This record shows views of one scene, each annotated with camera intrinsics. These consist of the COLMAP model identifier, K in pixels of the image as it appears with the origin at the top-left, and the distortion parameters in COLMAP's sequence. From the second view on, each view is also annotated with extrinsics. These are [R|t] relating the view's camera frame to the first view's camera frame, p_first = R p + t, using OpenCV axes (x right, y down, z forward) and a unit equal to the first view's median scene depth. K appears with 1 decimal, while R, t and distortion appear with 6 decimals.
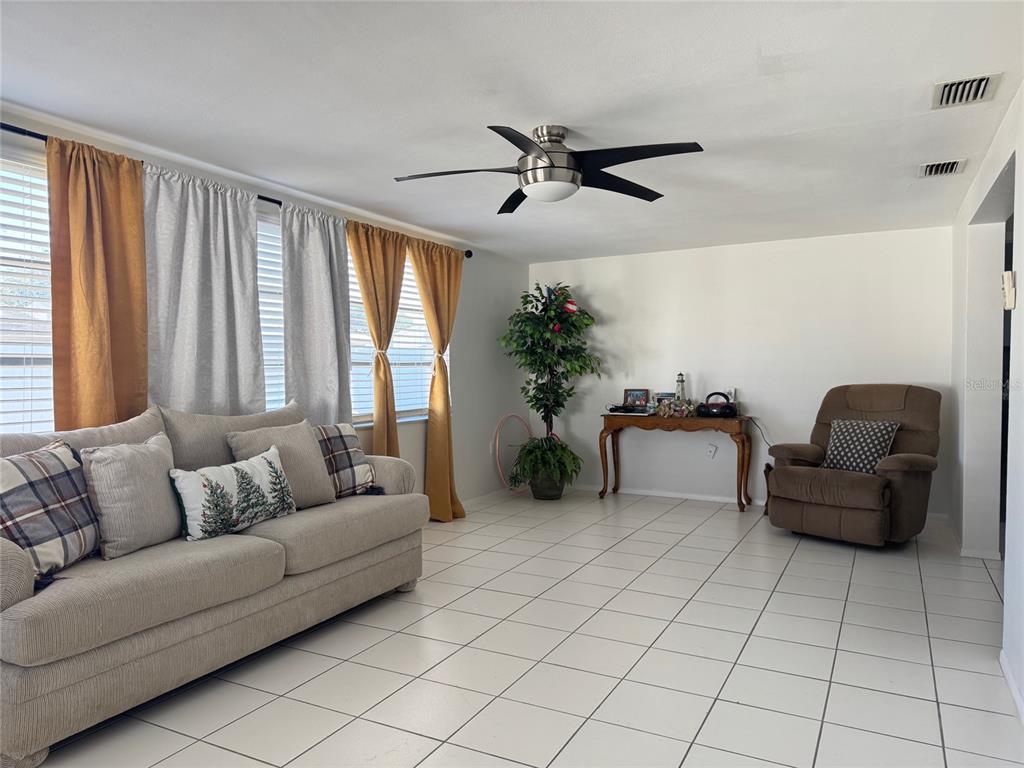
lens RADIAL K [[715.4, 0, 519.6], [0, 715.4, 384.4], [0, 0, 1]] dist [0.015256, -0.015475]
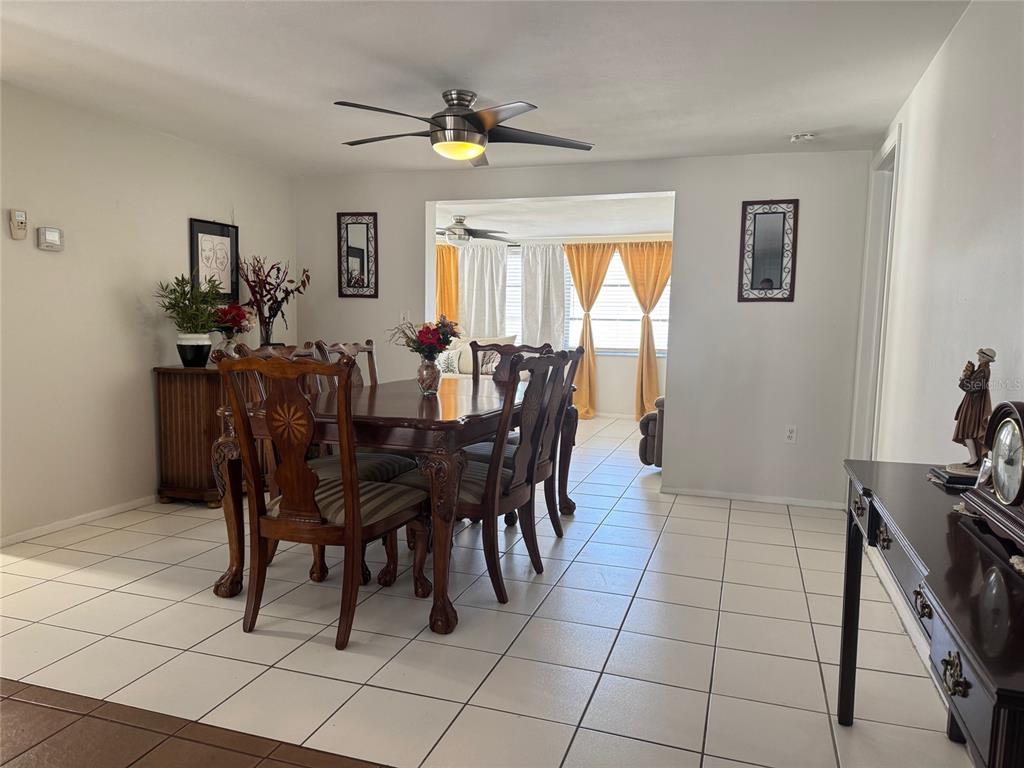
lens RADIAL K [[715.4, 0, 511.7], [0, 715.4, 387.0], [0, 0, 1]] dist [0.015256, -0.015475]
pose [[0.156714, 0.092077, -0.983343, 1.832805], [-0.046287, 0.995235, 0.085814, -0.006189], [0.986559, 0.032068, 0.160229, 0.617317]]
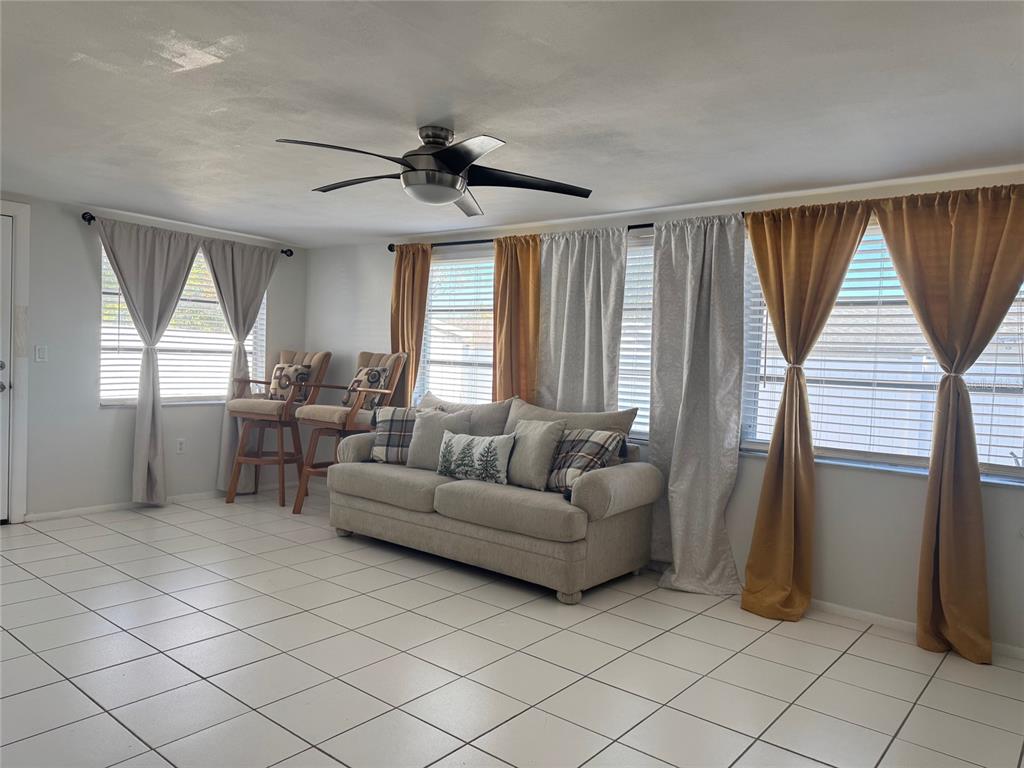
lens RADIAL K [[715.4, 0, 509.1], [0, 715.4, 383.1], [0, 0, 1]] dist [0.015256, -0.015475]
pose [[-0.213409, 0.018448, -0.976789, 0.744672], [-0.067570, 0.997149, 0.033596, -0.037296], [0.974623, 0.073171, -0.211554, 1.008035]]
